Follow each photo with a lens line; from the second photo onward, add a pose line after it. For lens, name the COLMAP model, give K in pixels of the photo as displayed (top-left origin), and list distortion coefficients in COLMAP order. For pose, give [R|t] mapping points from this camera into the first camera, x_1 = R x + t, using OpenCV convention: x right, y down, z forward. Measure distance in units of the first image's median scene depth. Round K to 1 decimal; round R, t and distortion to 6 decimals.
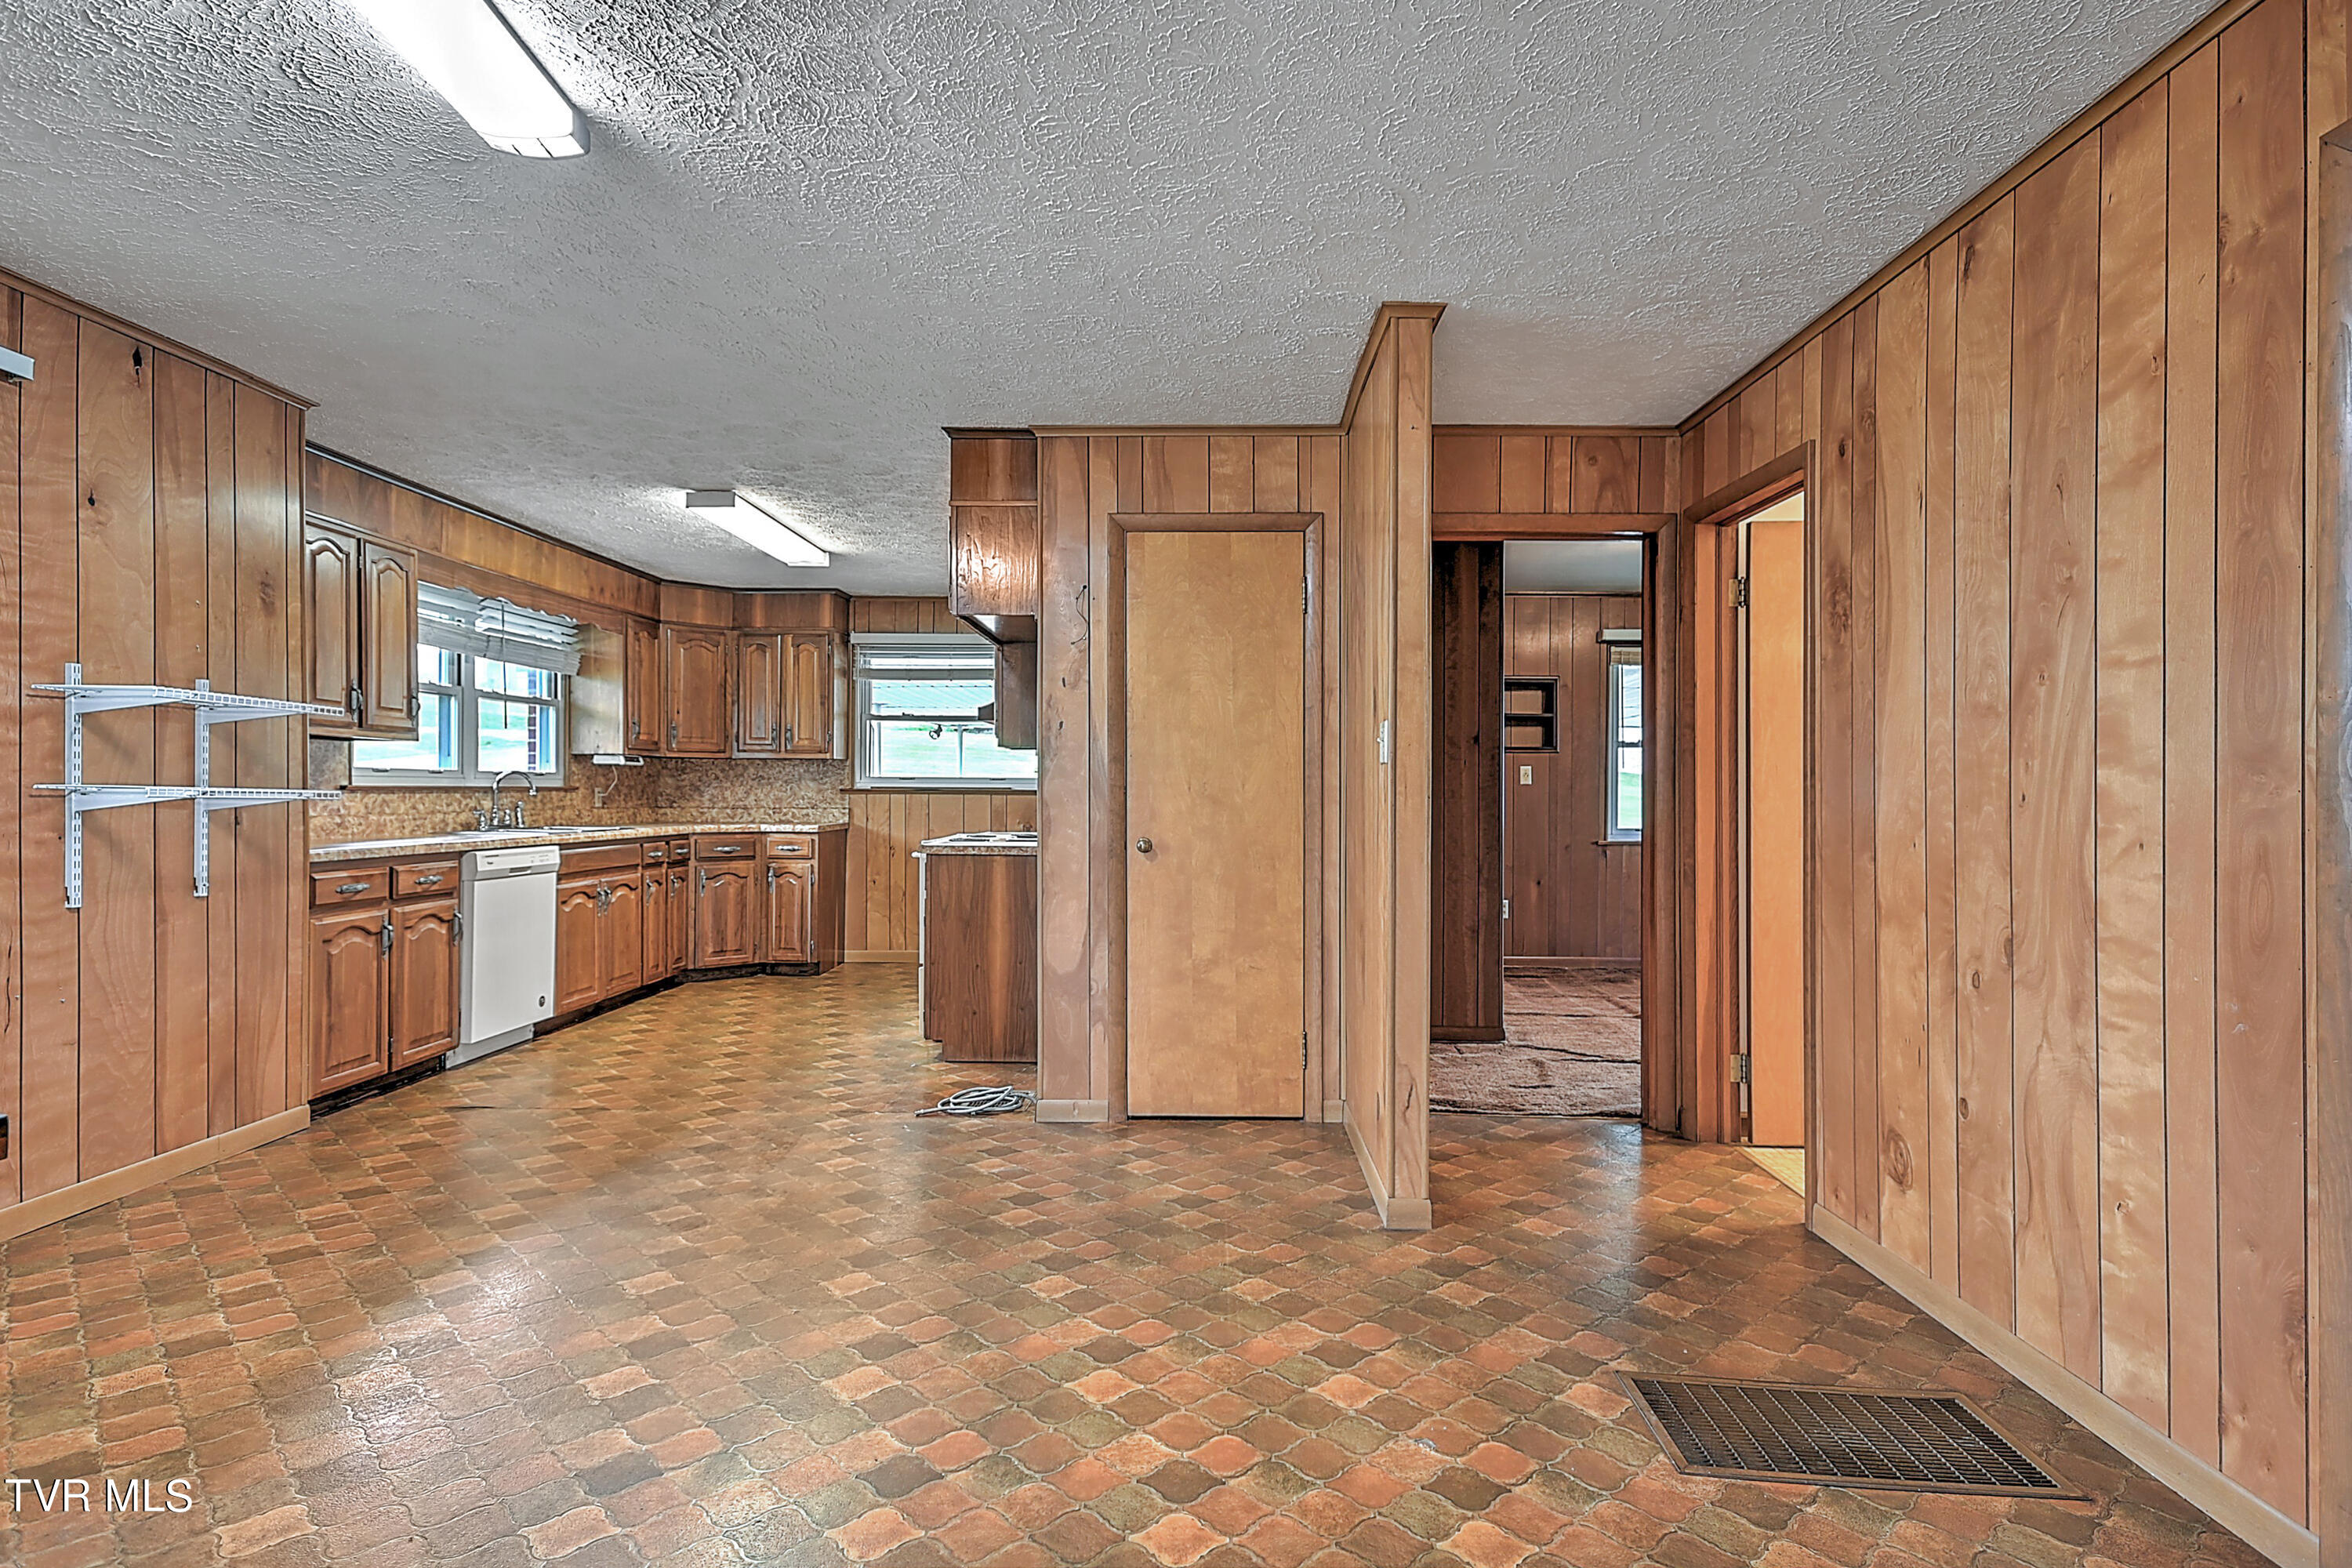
lens RADIAL K [[1235.0, 0, 1182.3], [0, 1235.0, 795.8], [0, 0, 1]] dist [0.017027, 0.003063]
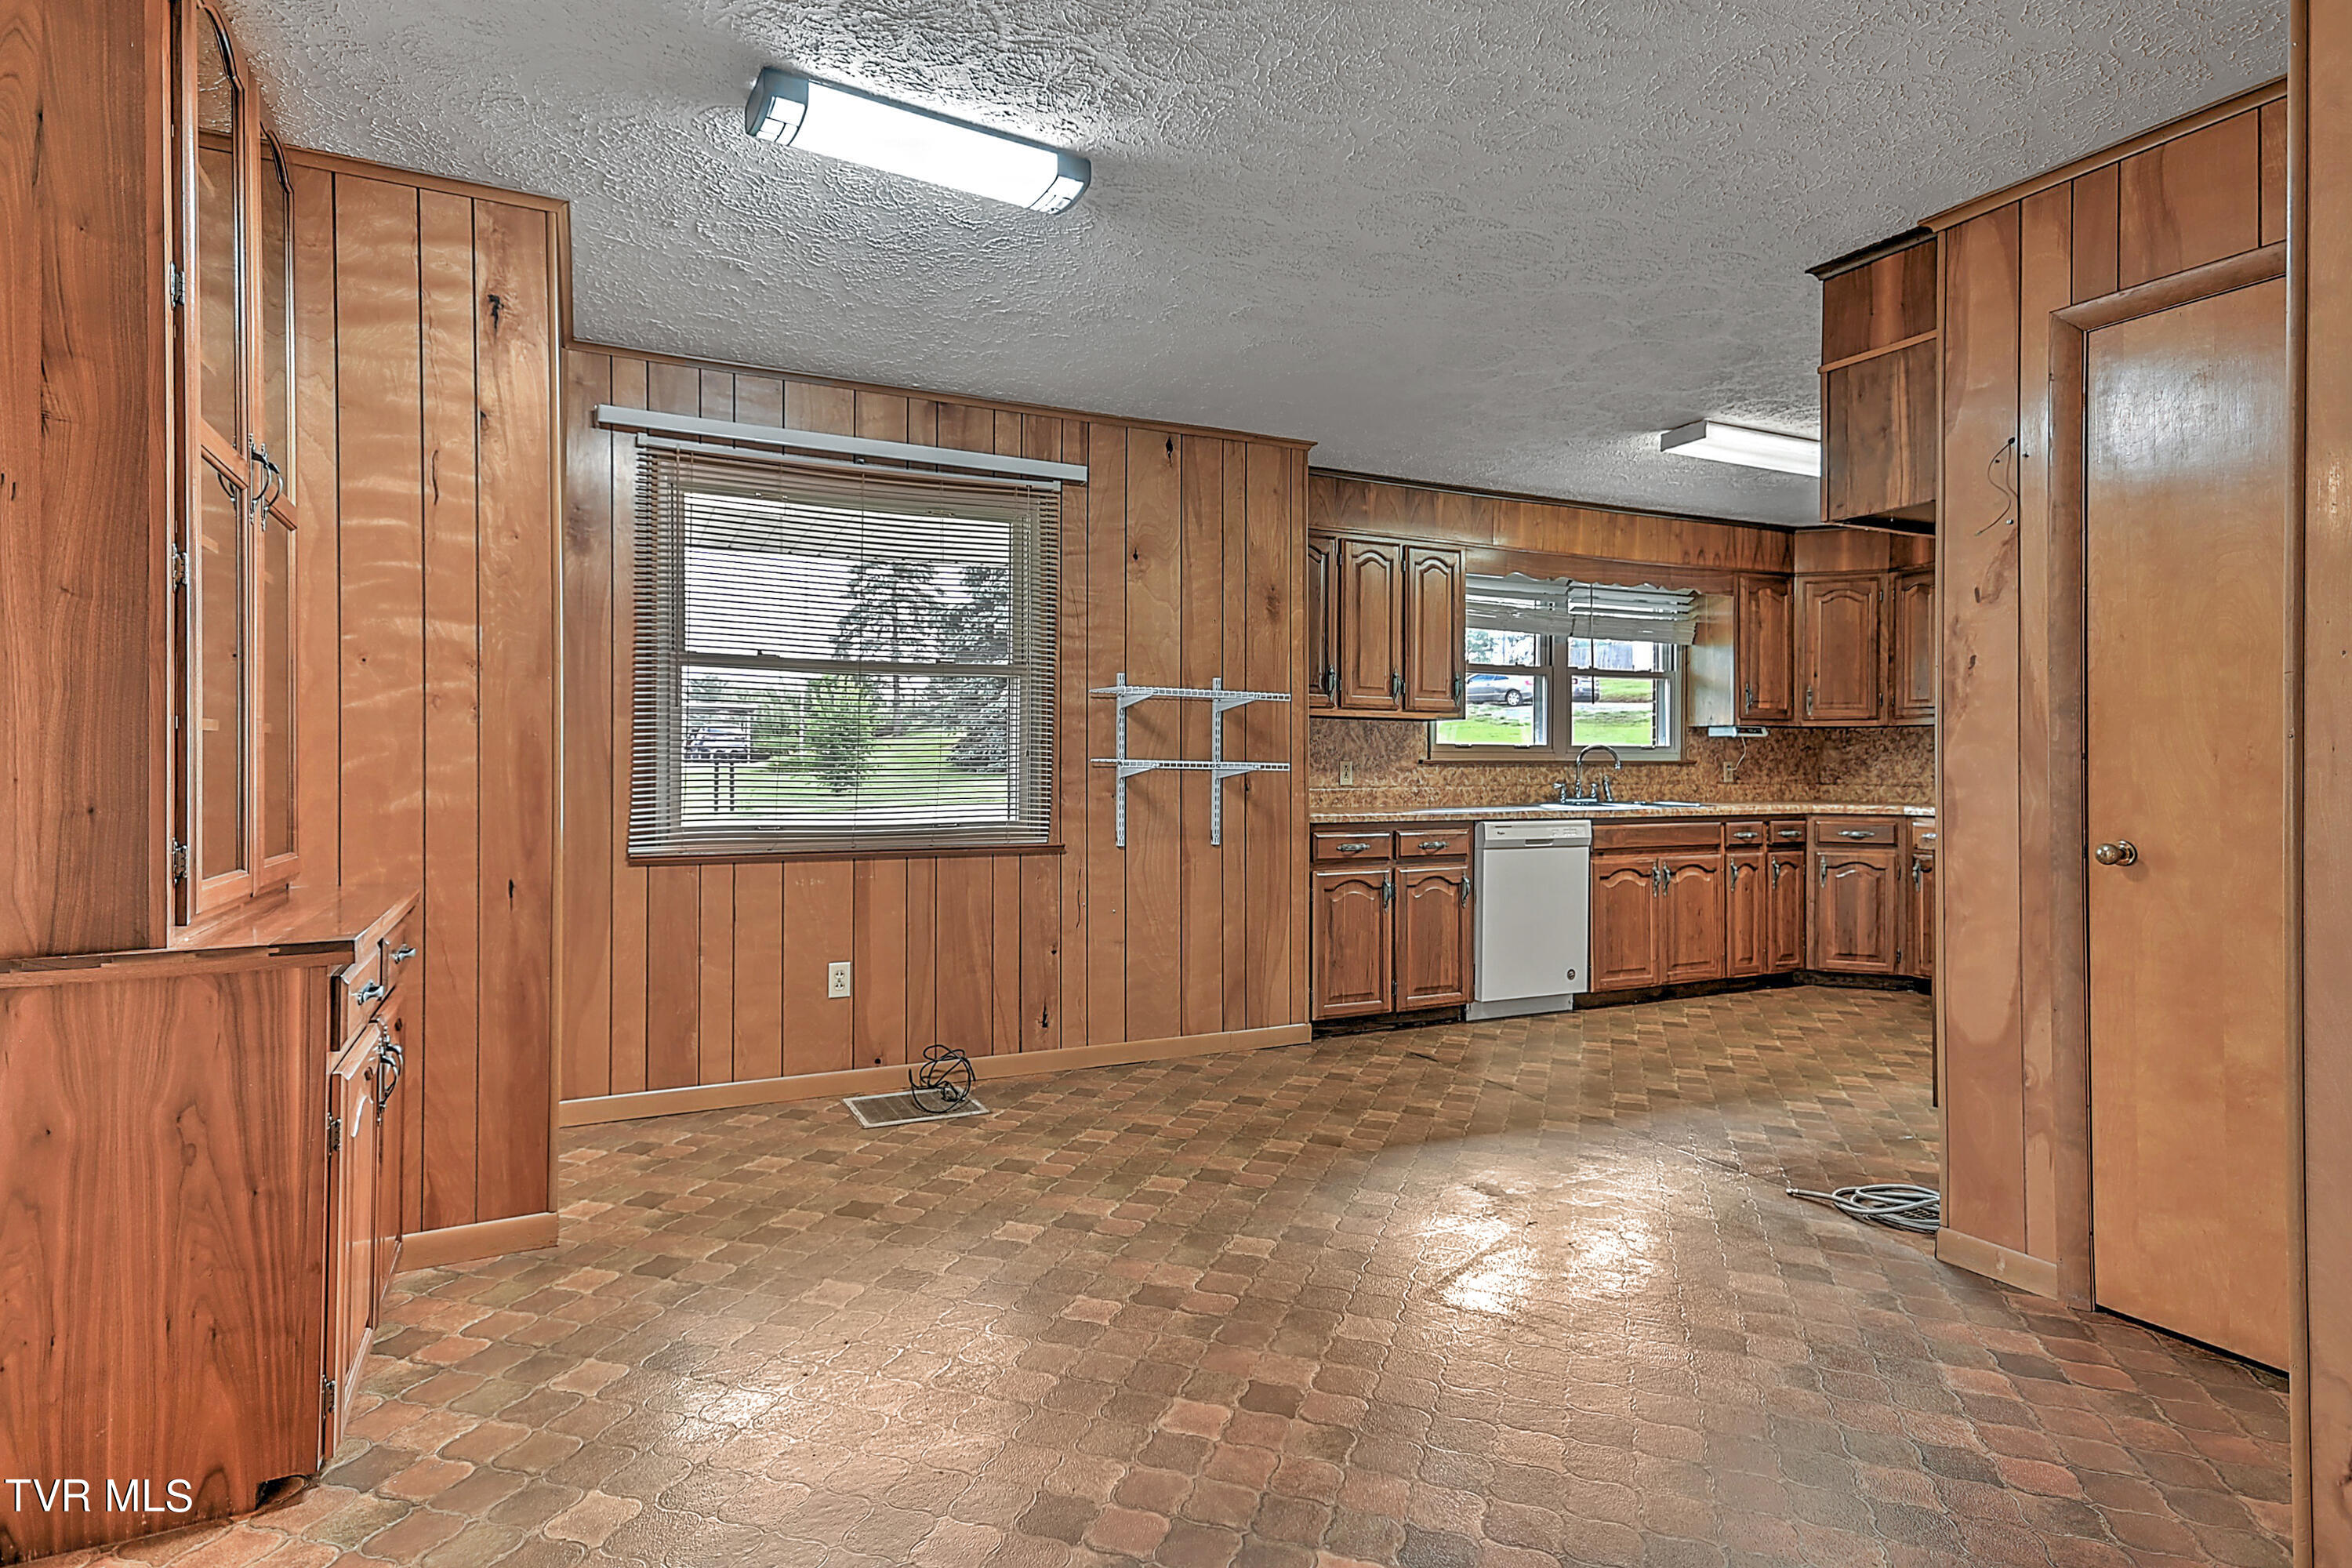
lens RADIAL K [[1235.0, 0, 1137.0], [0, 1235.0, 761.9], [0, 0, 1]] dist [0.017027, 0.003063]
pose [[0.444675, -0.003587, -0.895685, 0.293841], [-0.004459, 0.999971, -0.006218, 0.002260], [0.895681, 0.006758, 0.444646, 0.312641]]
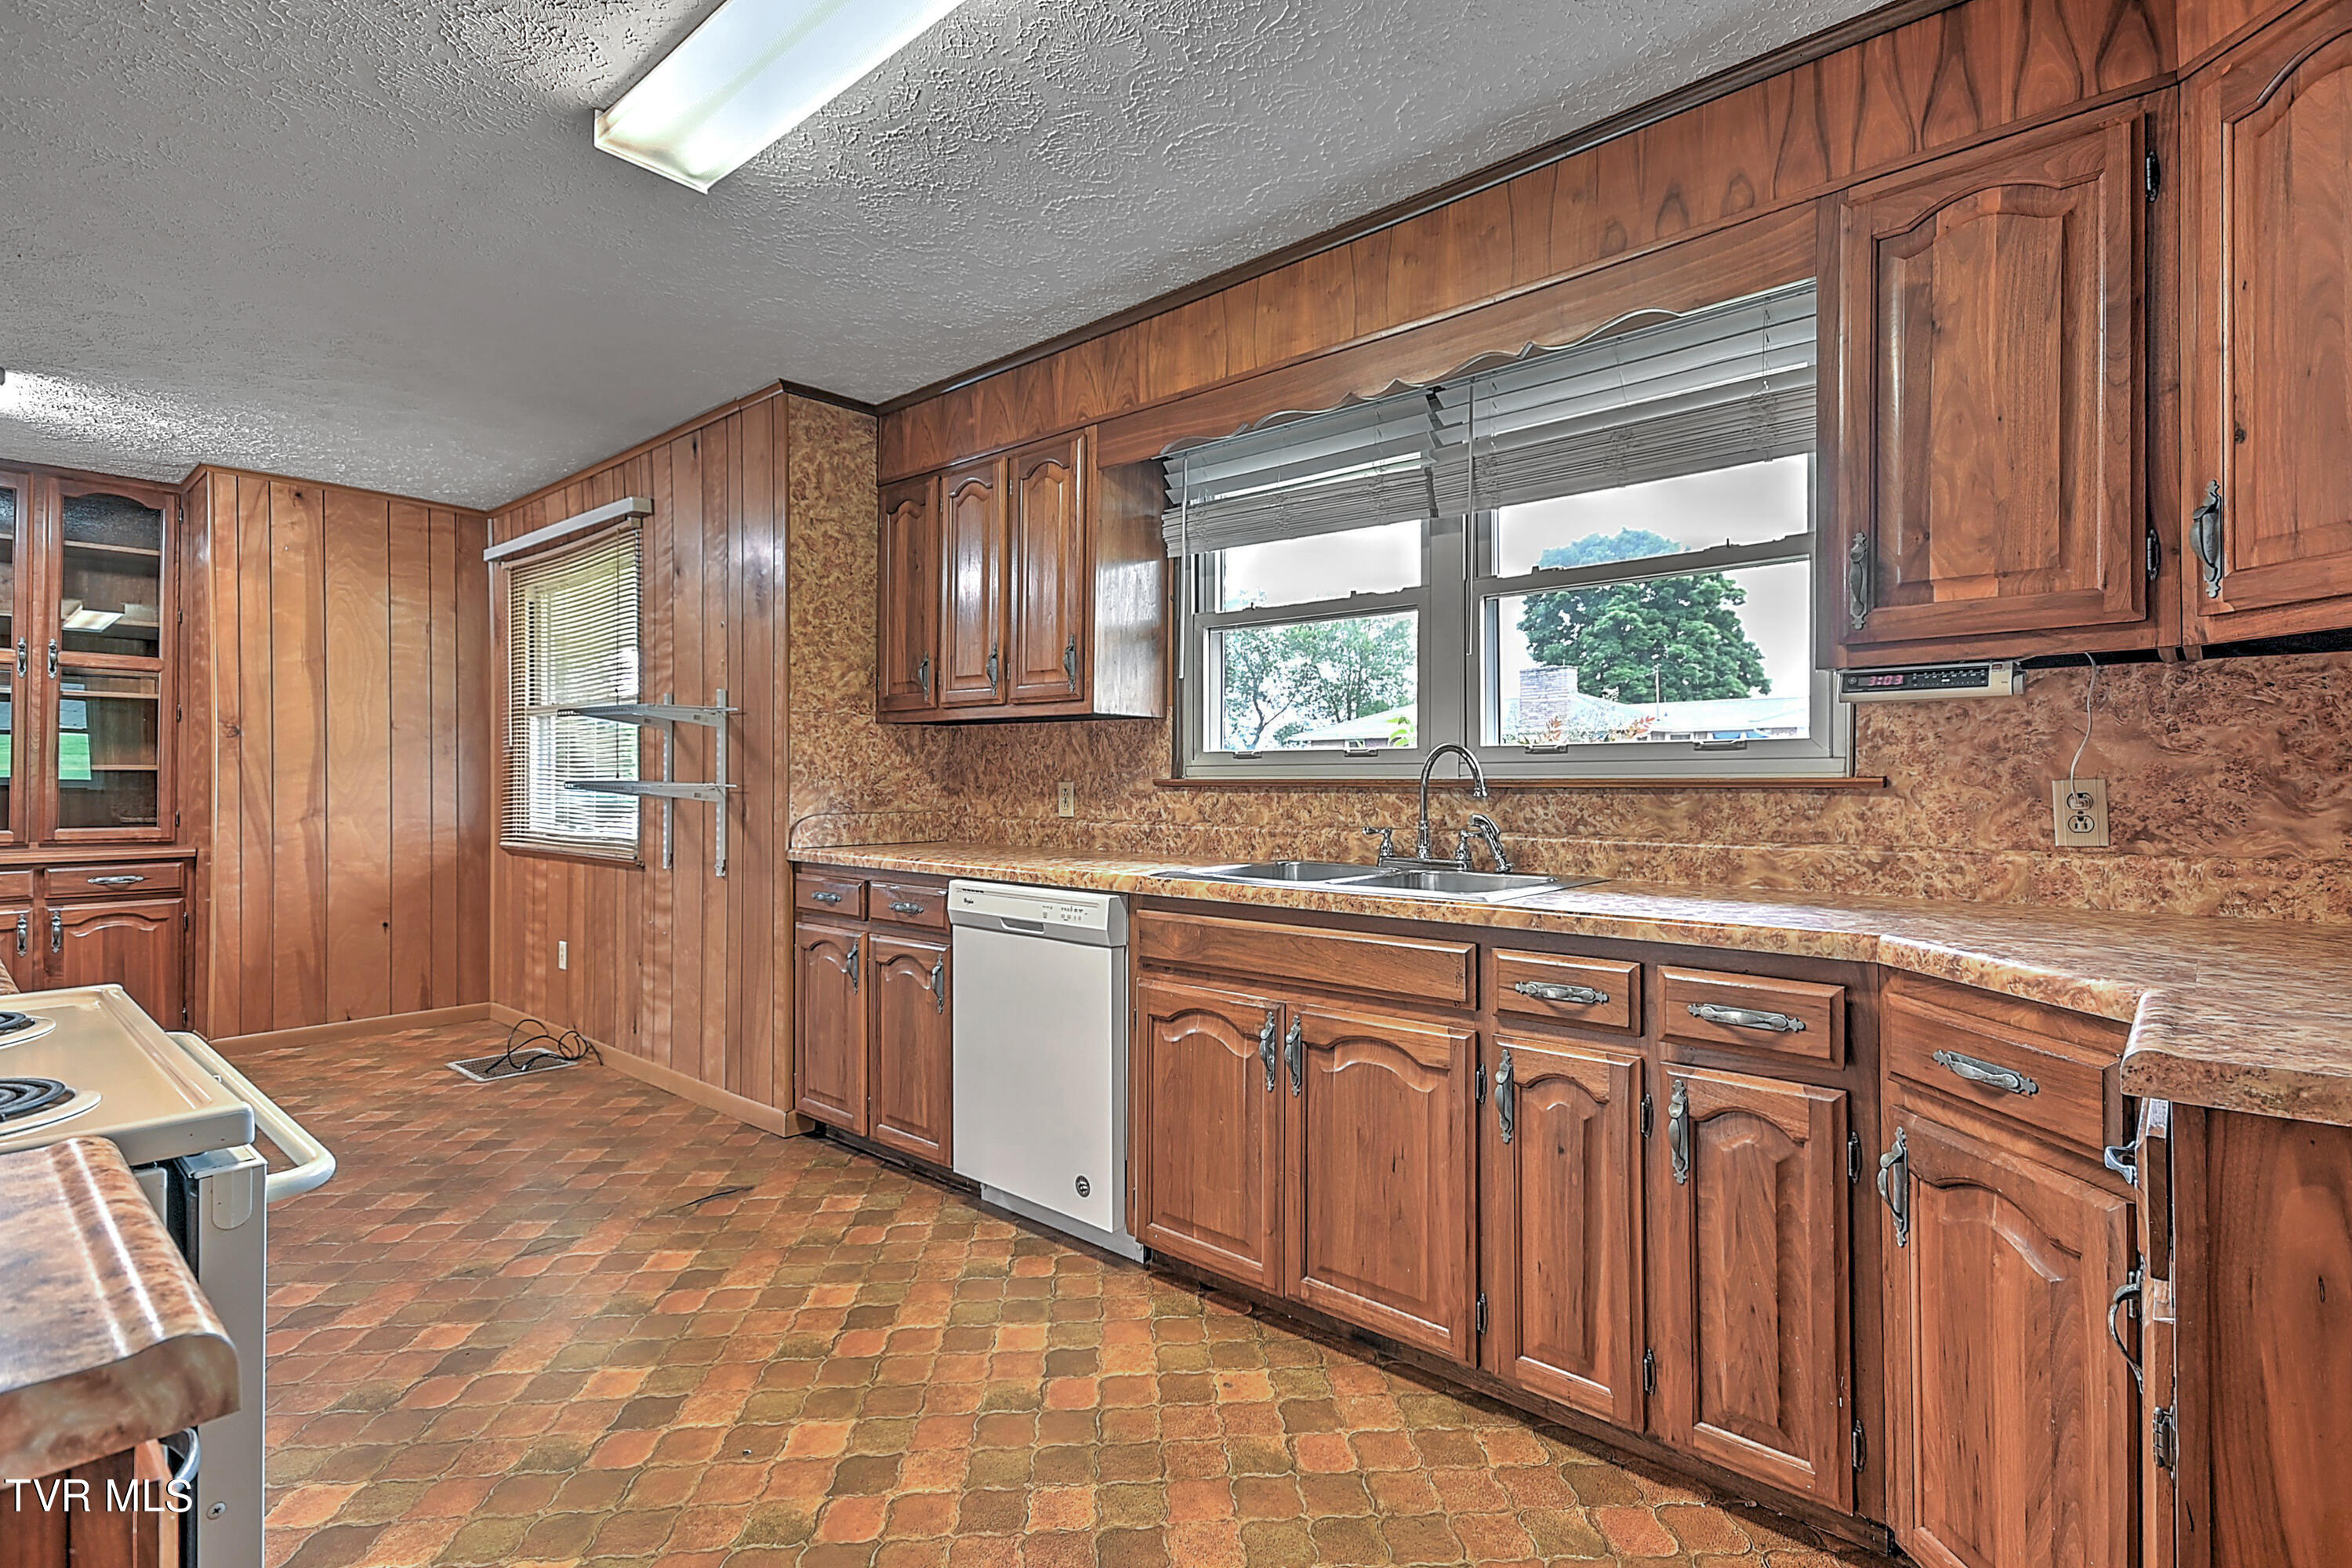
lens RADIAL K [[1134.0, 0, 1134.3], [0, 1134.0, 776.1], [0, 0, 1]] dist [0.016365, -0.003490]
pose [[-0.654521, -0.010074, -0.755976, -0.214666], [-0.008091, 0.999947, -0.006321, -0.007582], [0.756000, 0.001979, -0.654568, 1.736969]]
